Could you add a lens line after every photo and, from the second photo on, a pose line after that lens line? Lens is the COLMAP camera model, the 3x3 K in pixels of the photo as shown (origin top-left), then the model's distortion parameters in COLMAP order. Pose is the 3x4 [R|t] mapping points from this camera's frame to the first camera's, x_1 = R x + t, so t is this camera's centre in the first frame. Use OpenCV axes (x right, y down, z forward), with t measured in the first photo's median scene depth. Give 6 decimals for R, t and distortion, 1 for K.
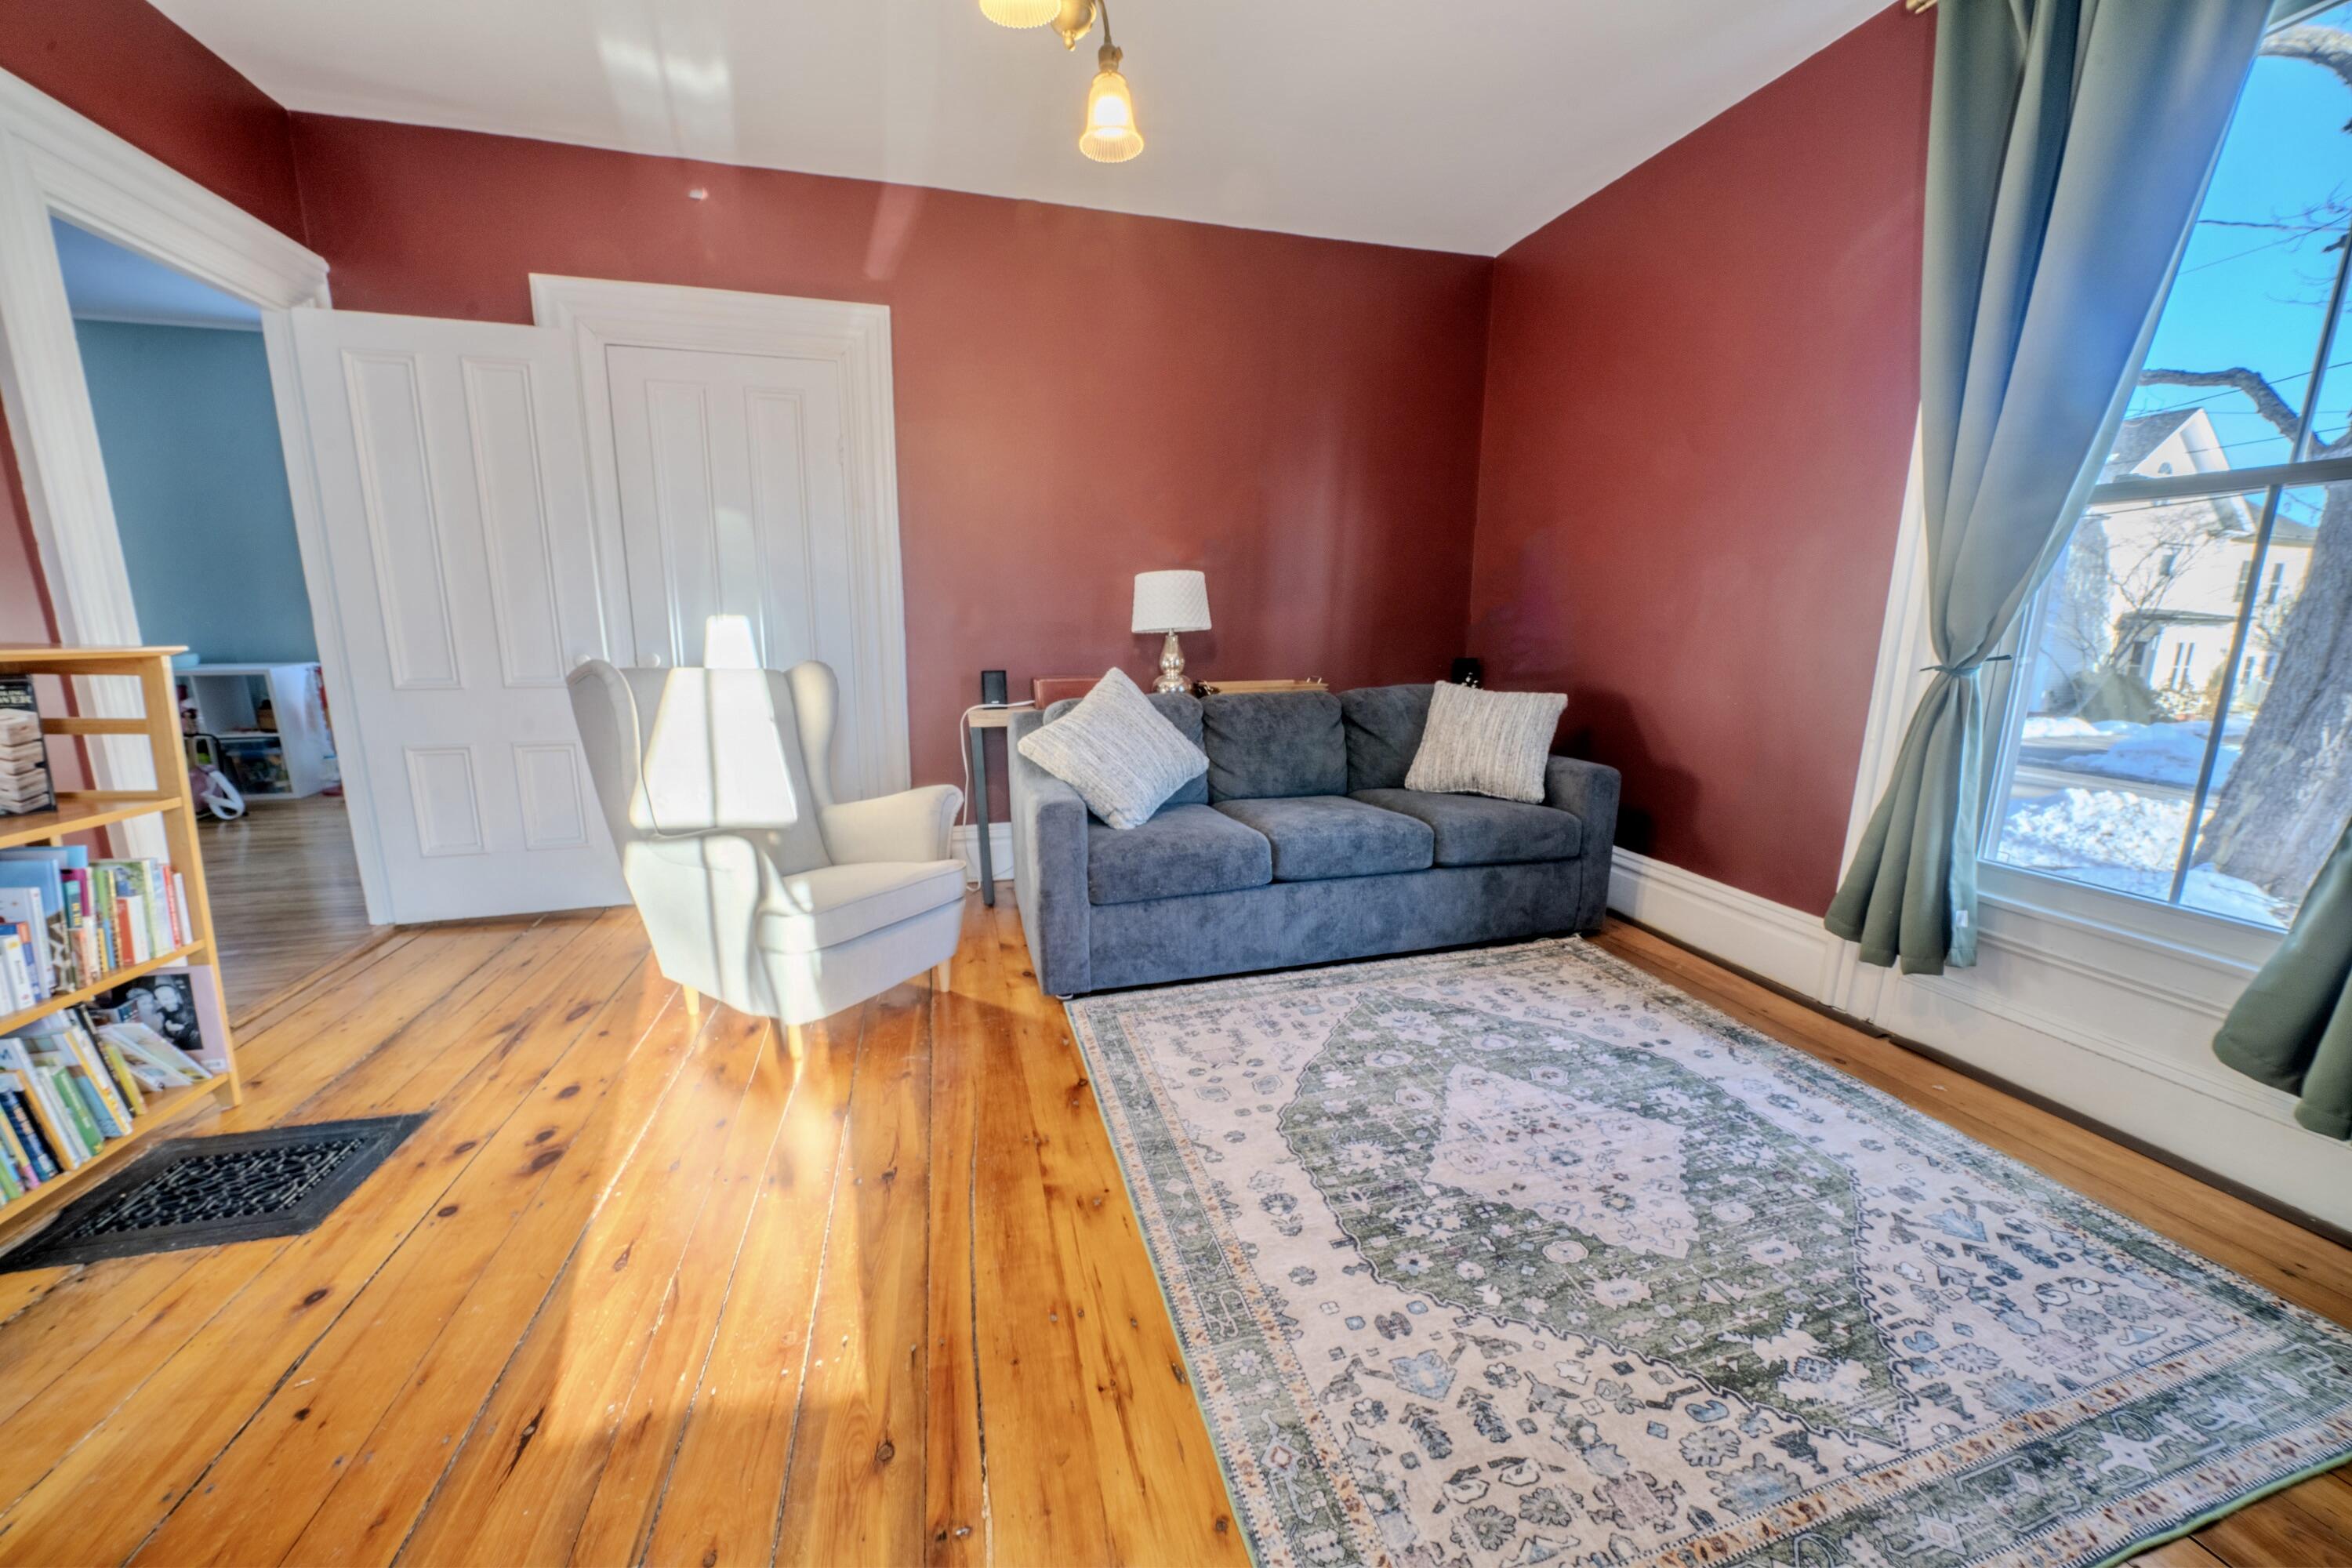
lens RADIAL K [[818.4, 0, 1161.2], [0, 818.4, 781.3], [0, 0, 1]] dist [-0.017854, 0.000086]
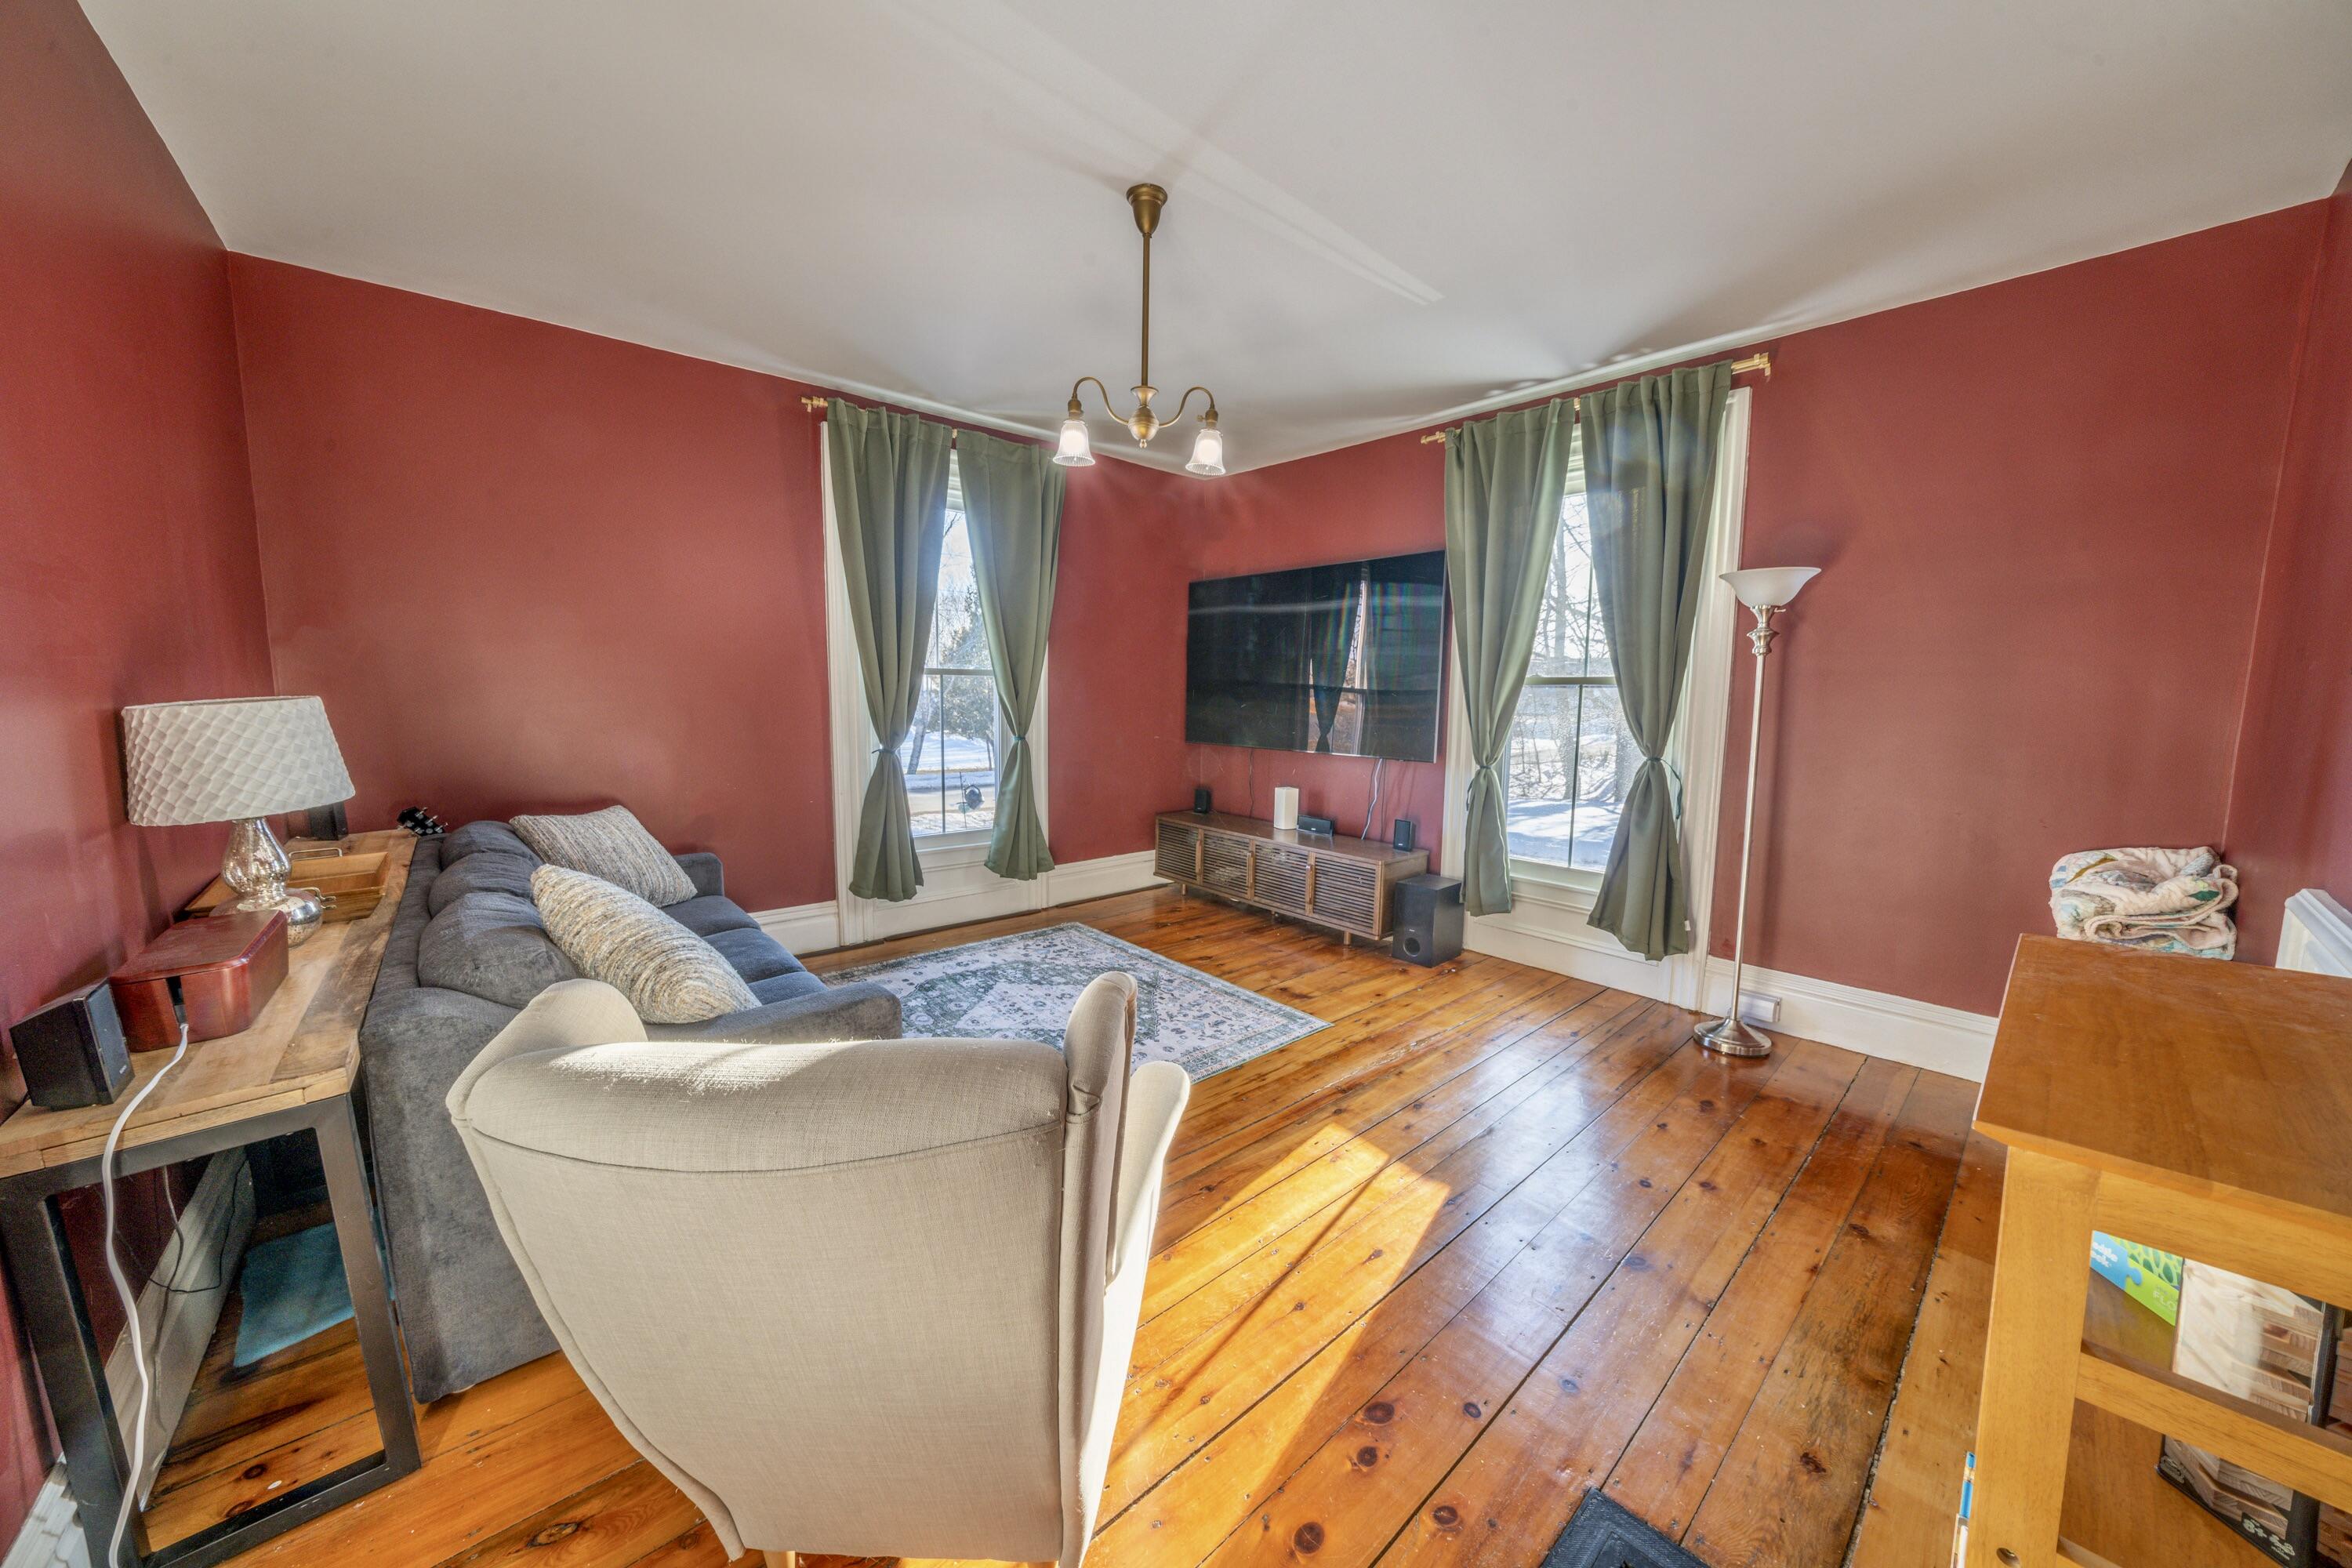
lens RADIAL K [[818.4, 0, 1161.2], [0, 818.4, 781.3], [0, 0, 1]] dist [-0.017854, 0.000086]
pose [[-0.427504, -0.113724, 0.896832, -1.436106], [0.162496, 0.966231, 0.199984, -0.440372], [-0.889289, 0.231226, -0.394588, 1.458021]]
